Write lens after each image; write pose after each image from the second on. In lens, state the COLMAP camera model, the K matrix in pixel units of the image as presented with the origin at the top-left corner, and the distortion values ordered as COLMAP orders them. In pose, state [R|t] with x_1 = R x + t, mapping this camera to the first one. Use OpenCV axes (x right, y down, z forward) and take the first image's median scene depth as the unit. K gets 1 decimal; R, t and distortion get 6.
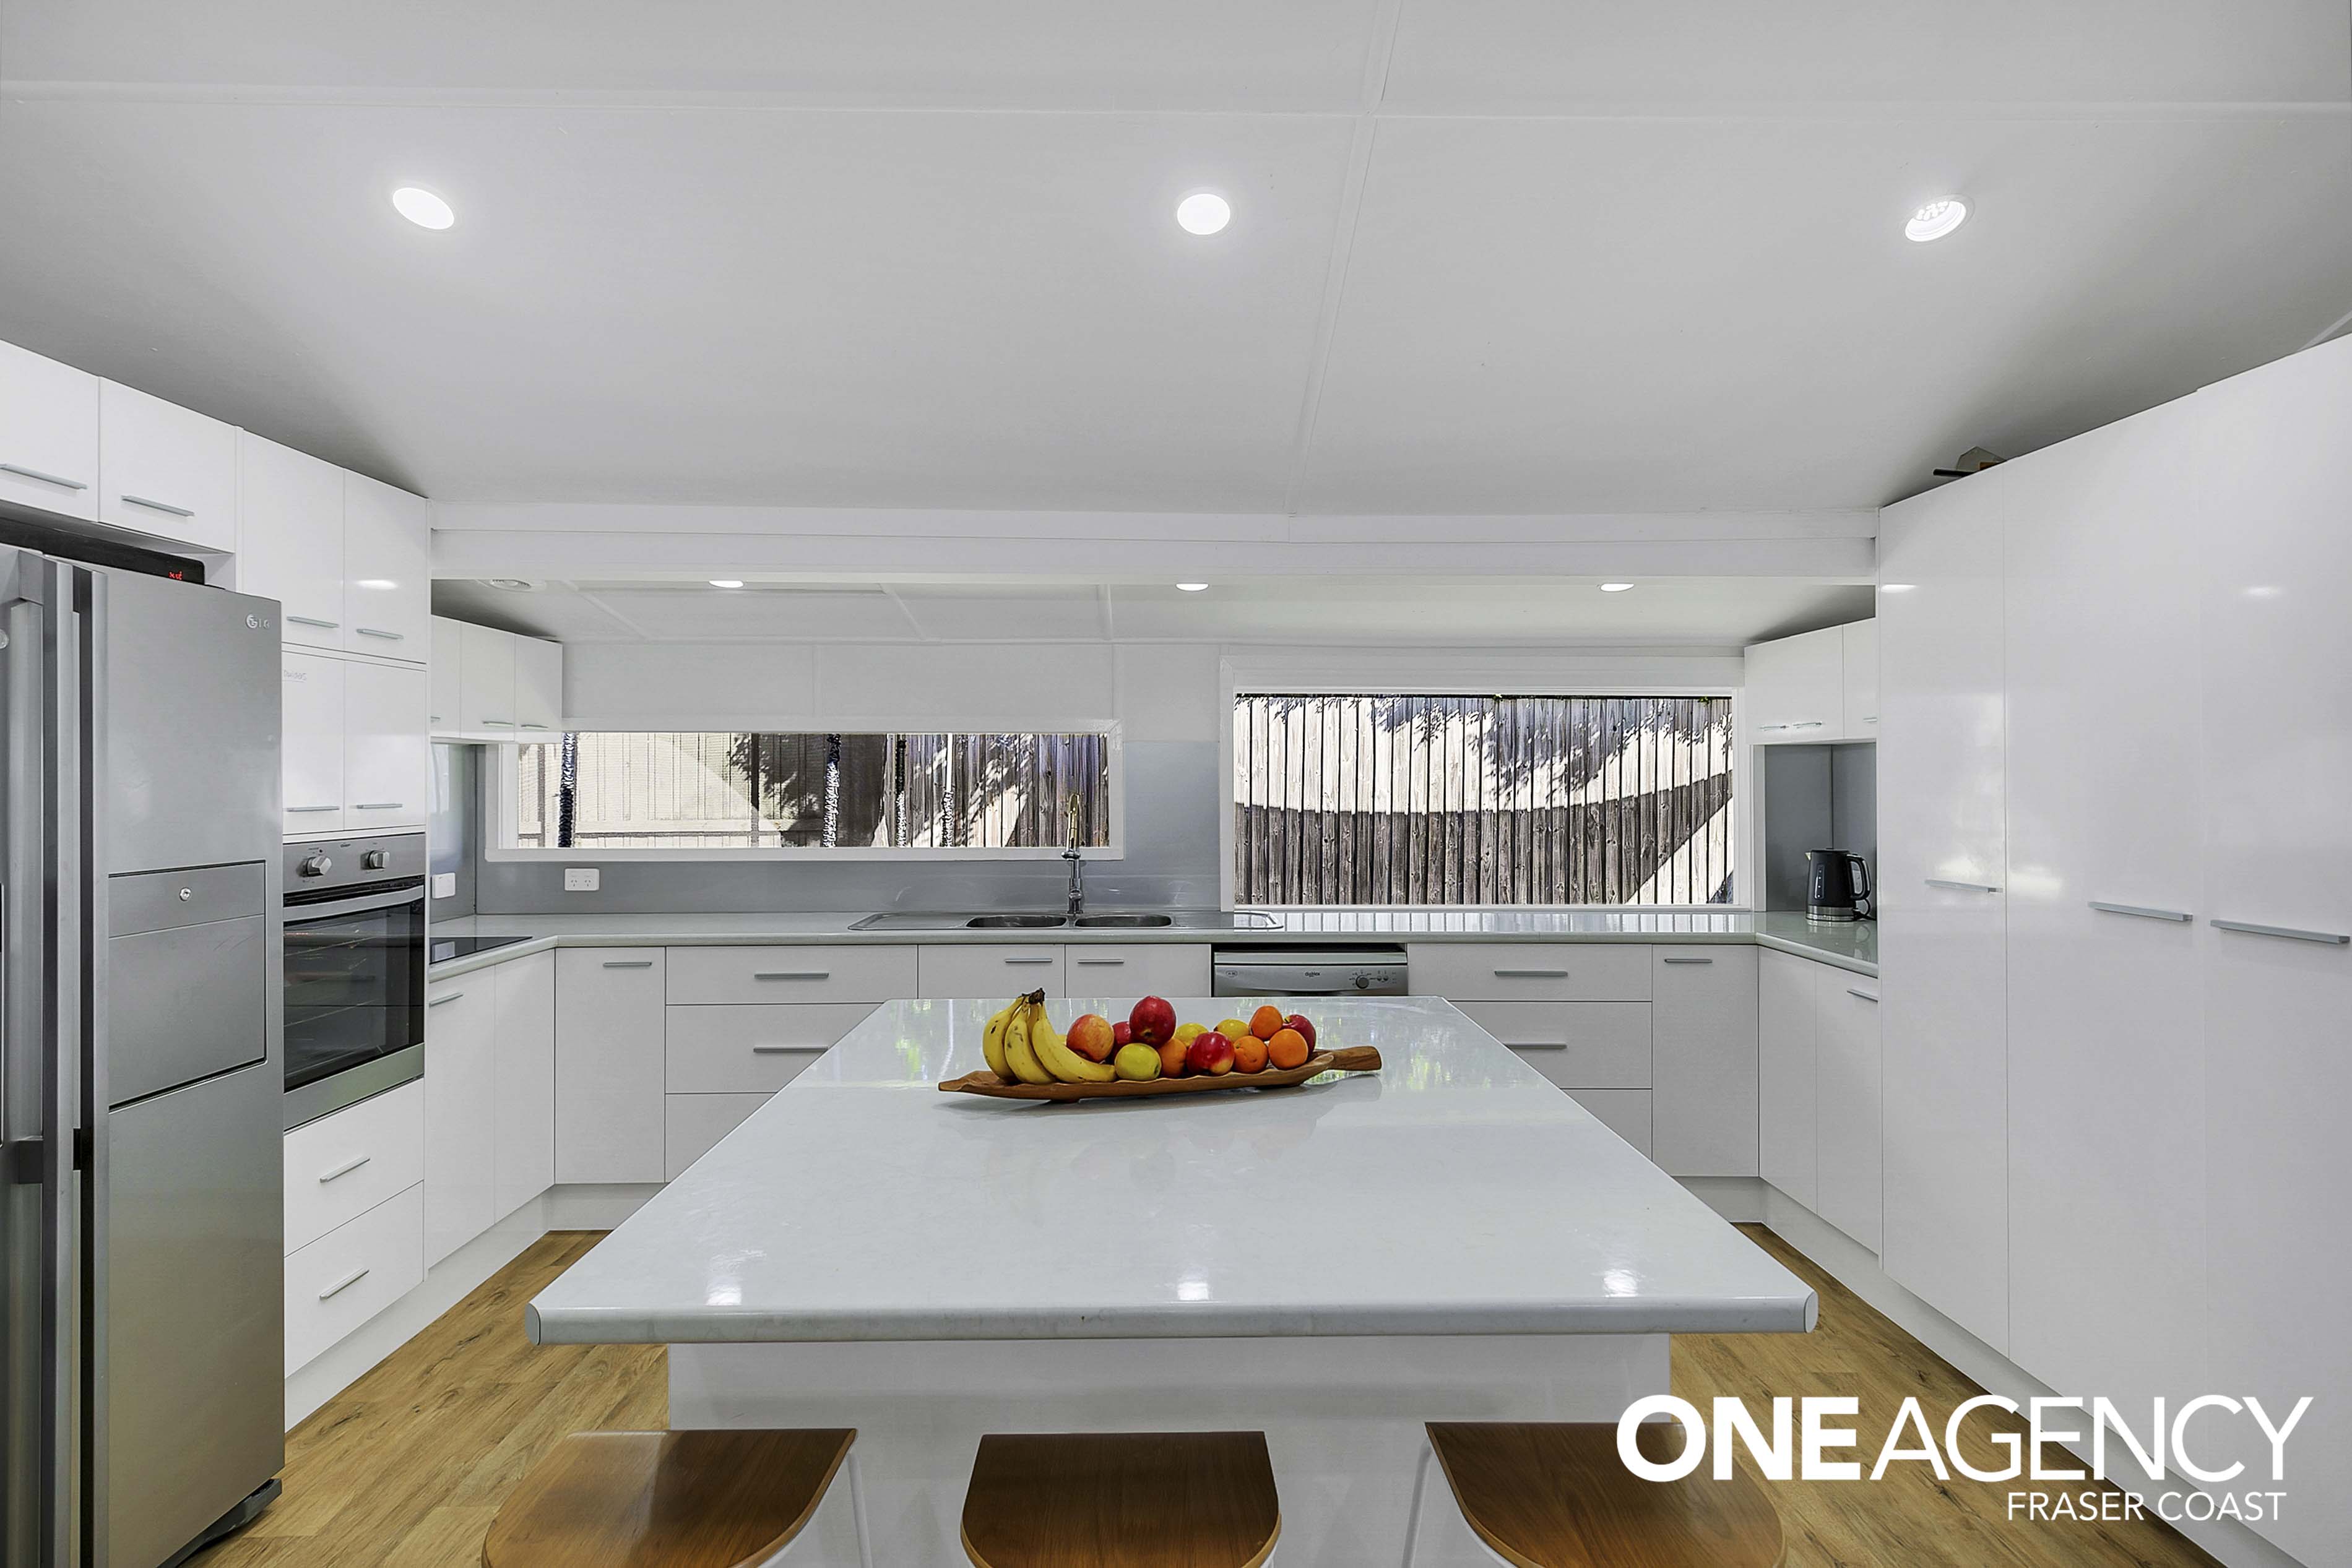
lens RADIAL K [[1171.9, 0, 1173.9], [0, 1171.9, 781.0], [0, 0, 1]] dist [-0.029143, -0.000078]
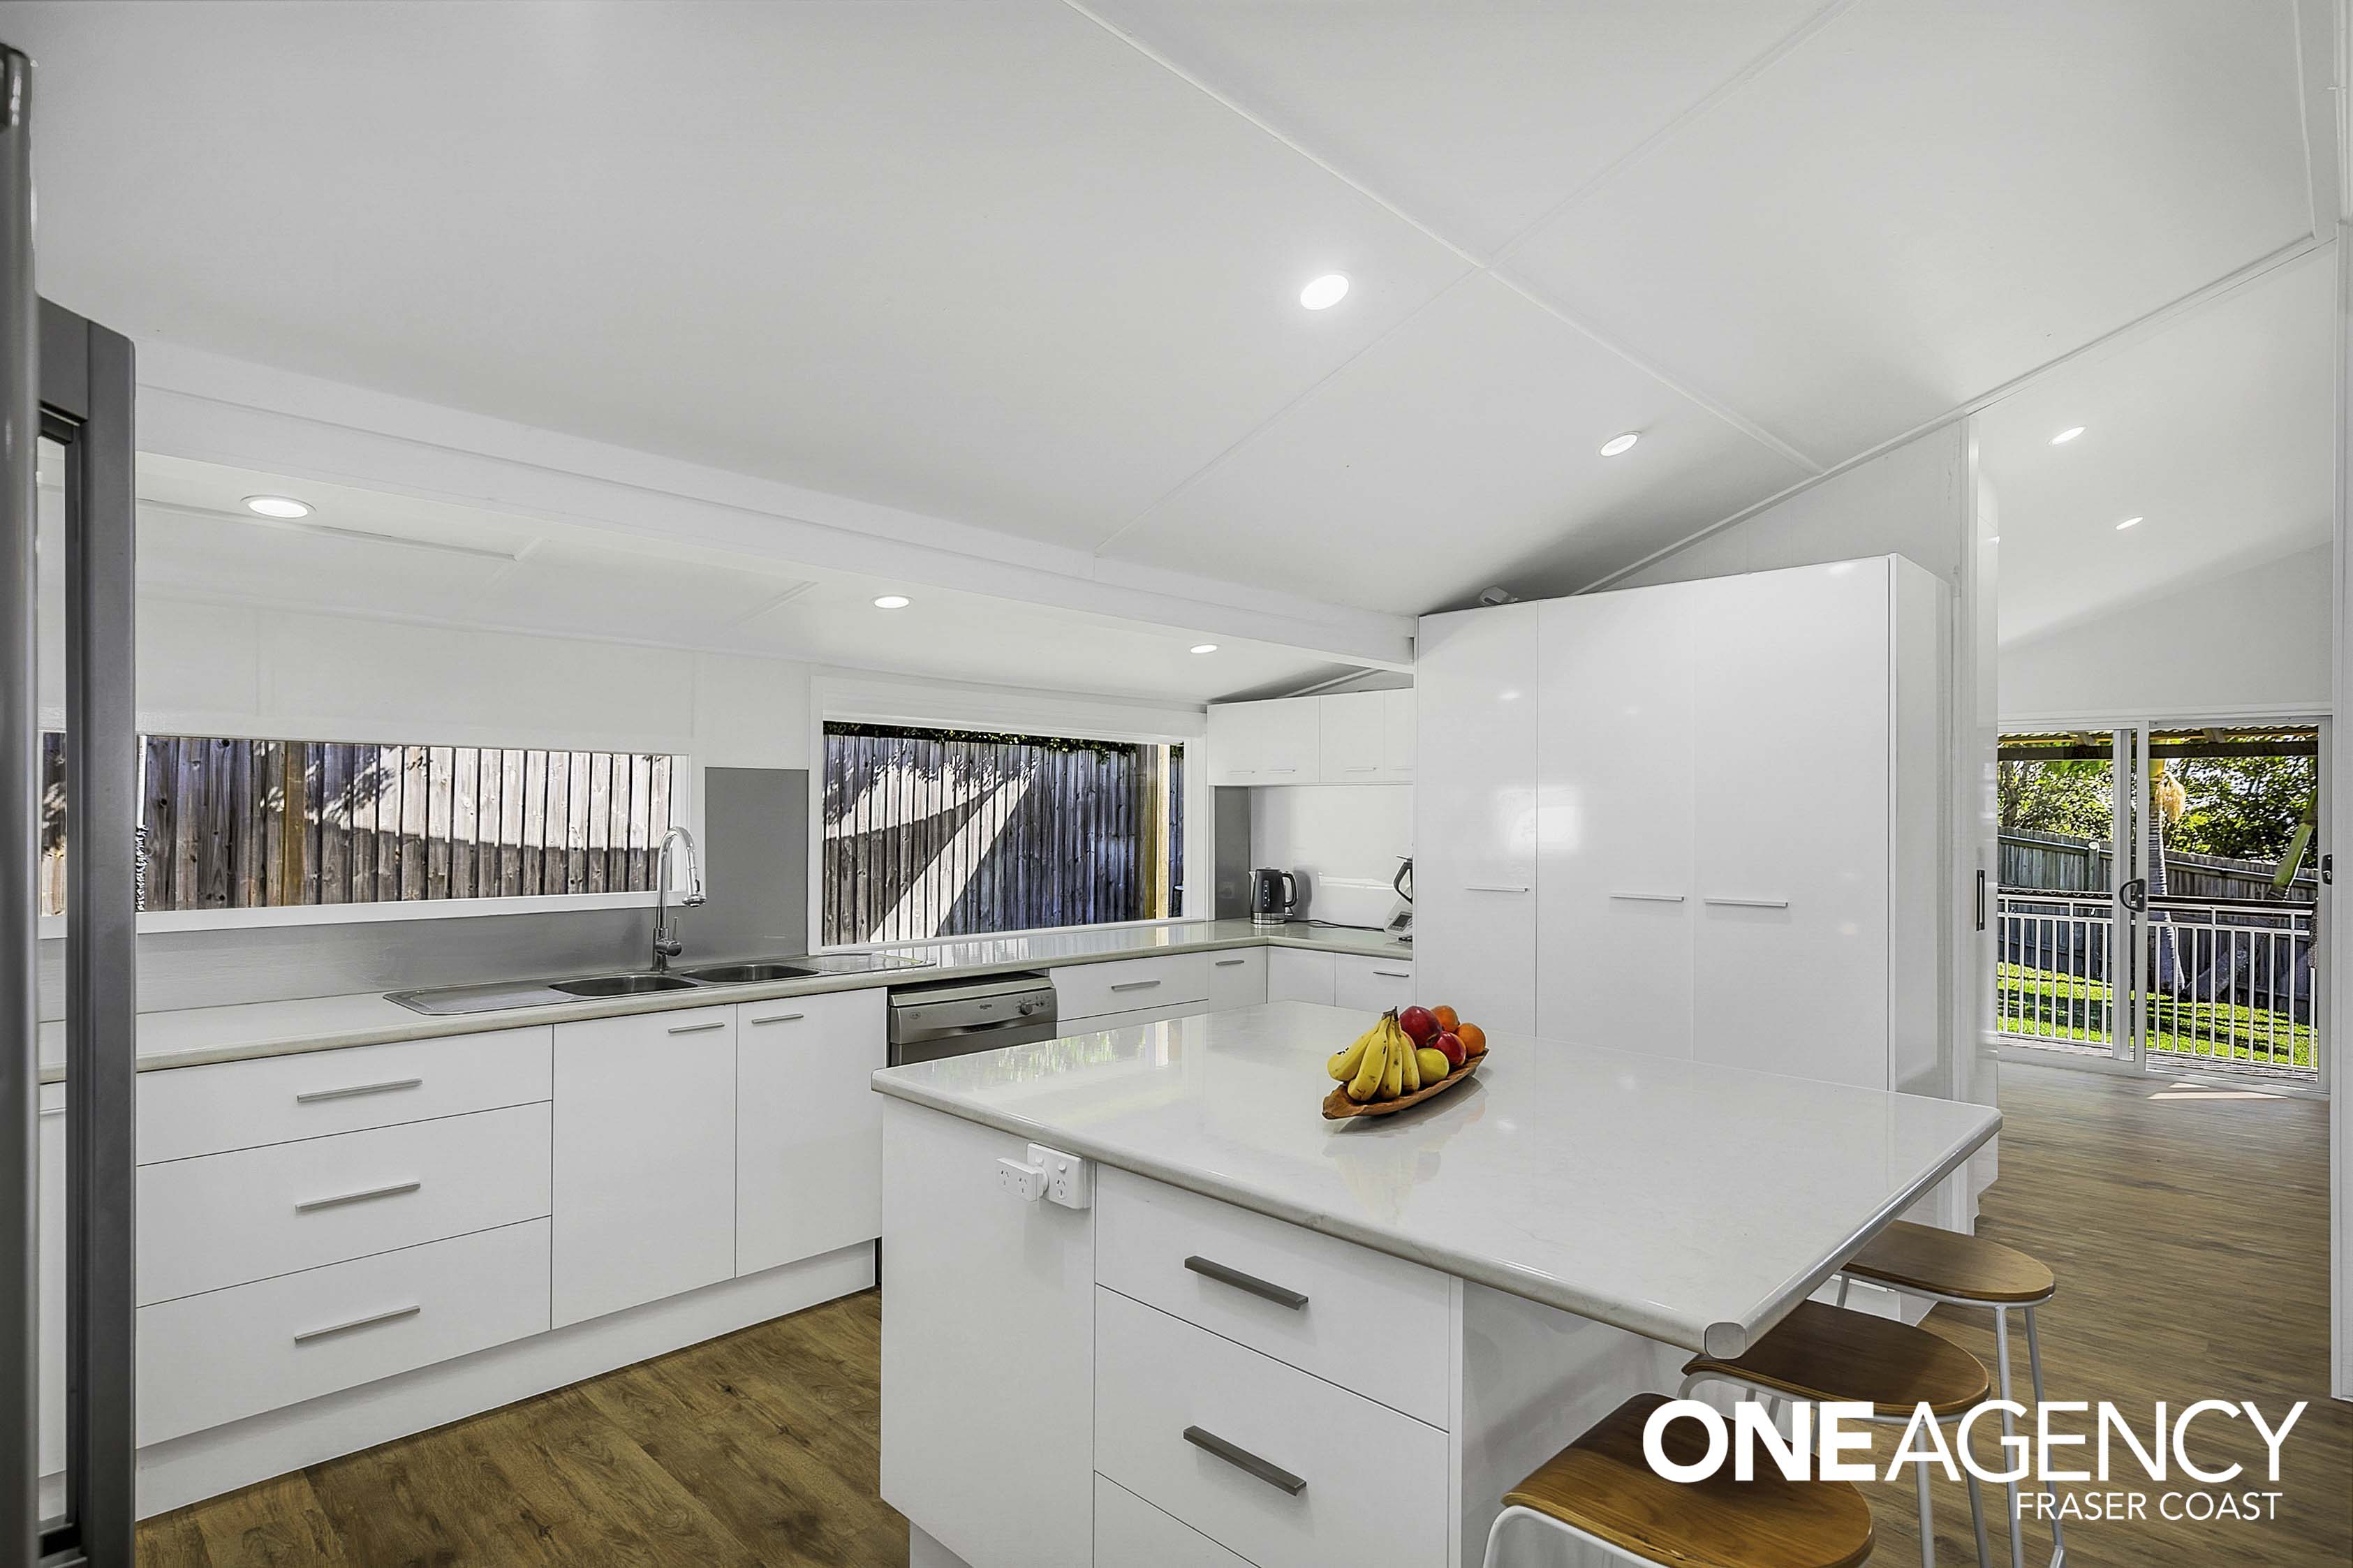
lens RADIAL K [[1172.7, 0, 1161.0], [0, 1172.7, 795.7], [0, 0, 1]] dist [-0.028784, 0.000134]
pose [[0.715166, 0.015262, 0.698788, -0.166492], [-0.003097, 0.999821, -0.018666, 0.001294], [-0.698948, 0.011185, 0.715085, 0.063568]]
